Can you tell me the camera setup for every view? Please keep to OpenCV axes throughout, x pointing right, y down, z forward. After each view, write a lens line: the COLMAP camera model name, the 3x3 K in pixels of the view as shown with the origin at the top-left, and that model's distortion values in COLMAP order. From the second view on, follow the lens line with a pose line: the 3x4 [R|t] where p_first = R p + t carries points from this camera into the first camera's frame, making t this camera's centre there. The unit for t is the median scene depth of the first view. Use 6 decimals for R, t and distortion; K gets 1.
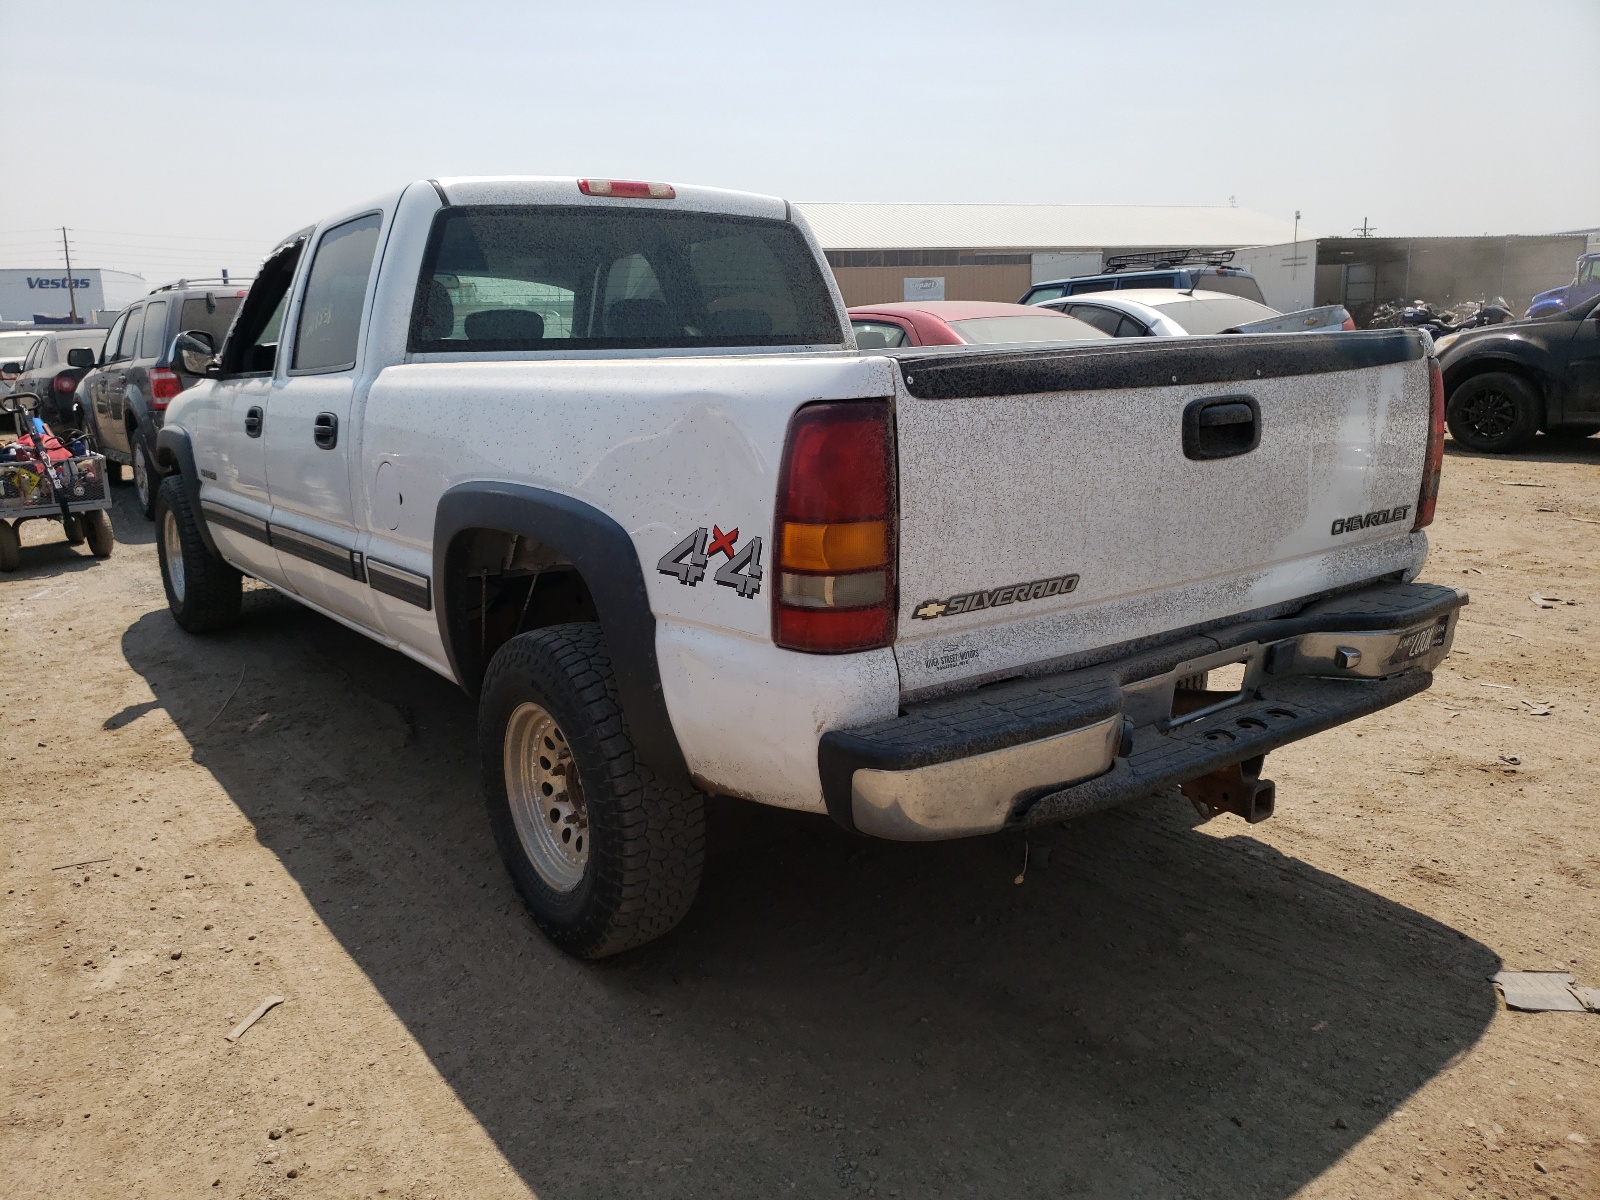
lens RADIAL K [[1220.8, 0, 787.4], [0, 1220.8, 591.3], [0, 0, 1]] dist [0.041422, -0.002258]
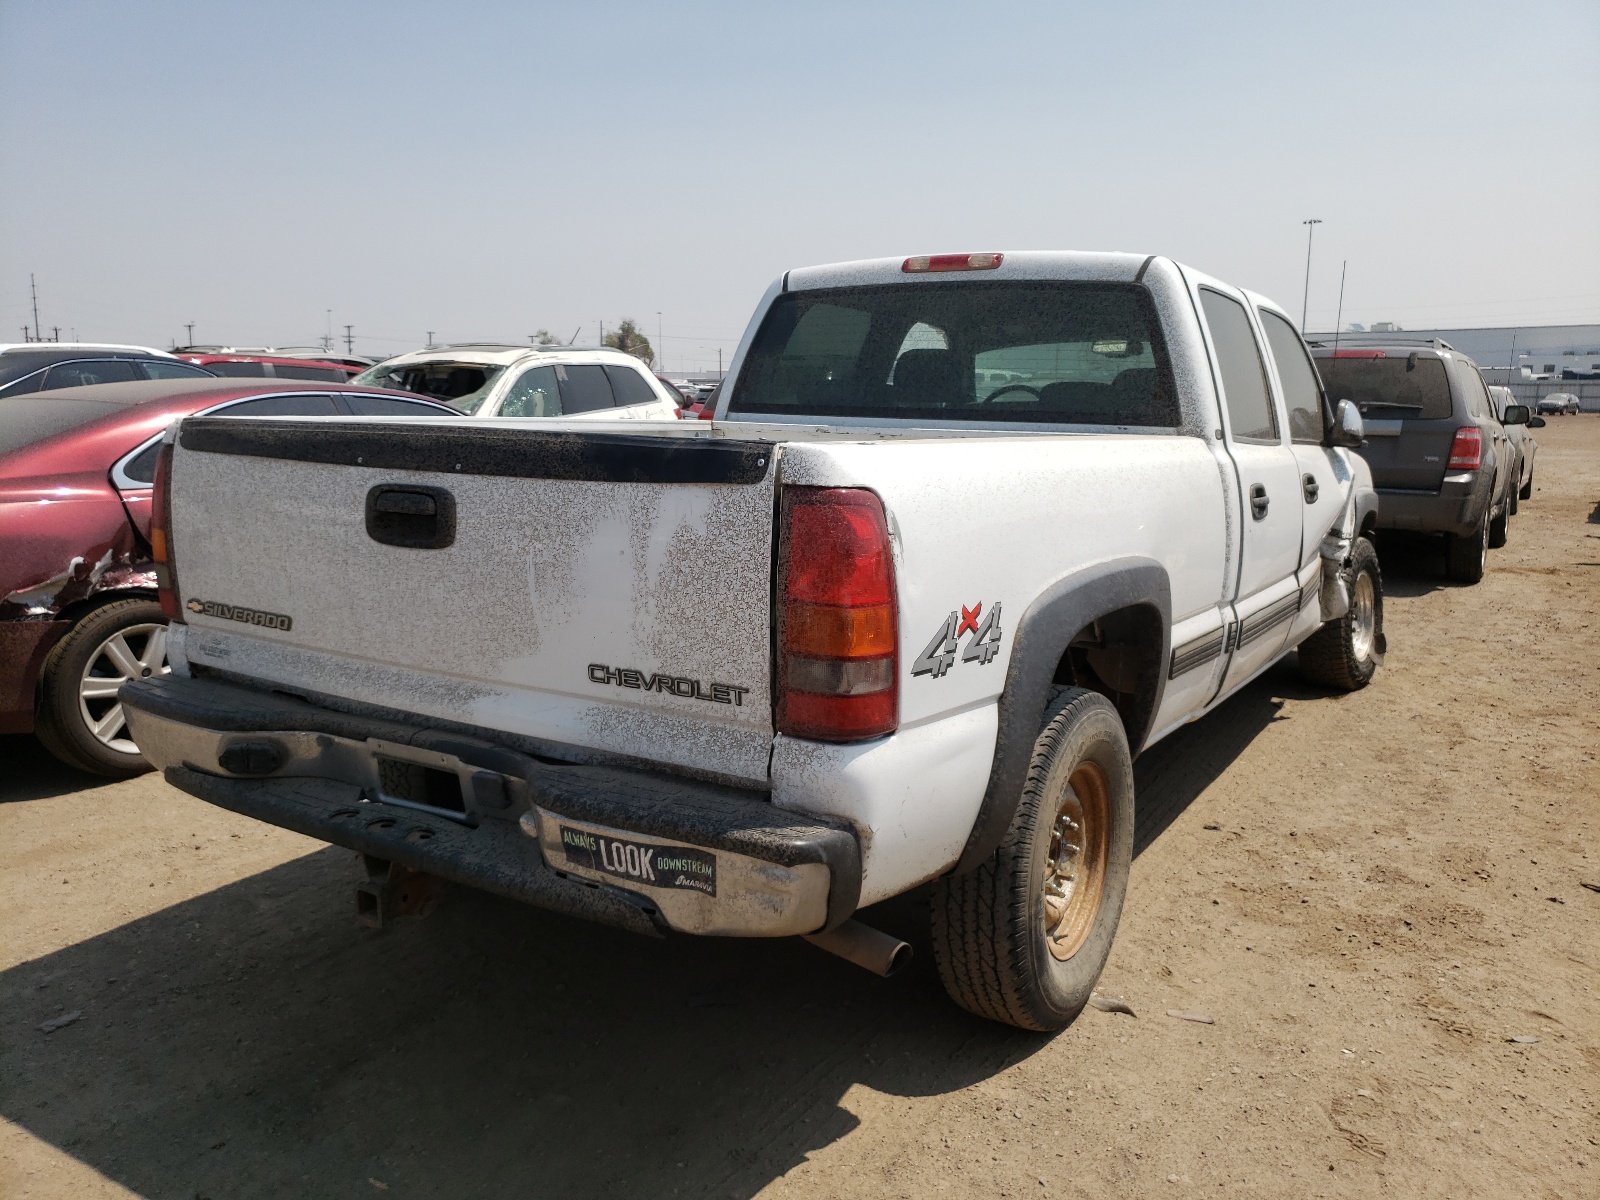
lens RADIAL K [[1220.8, 0, 788.4], [0, 1220.8, 611.4], [0, 0, 1]] dist [0.041422, -0.002258]
pose [[0.390693, 0.195526, -0.899516, 1.324443], [-0.218915, 0.968881, 0.115521, -0.231817], [0.894111, 0.151784, 0.421339, 0.844273]]
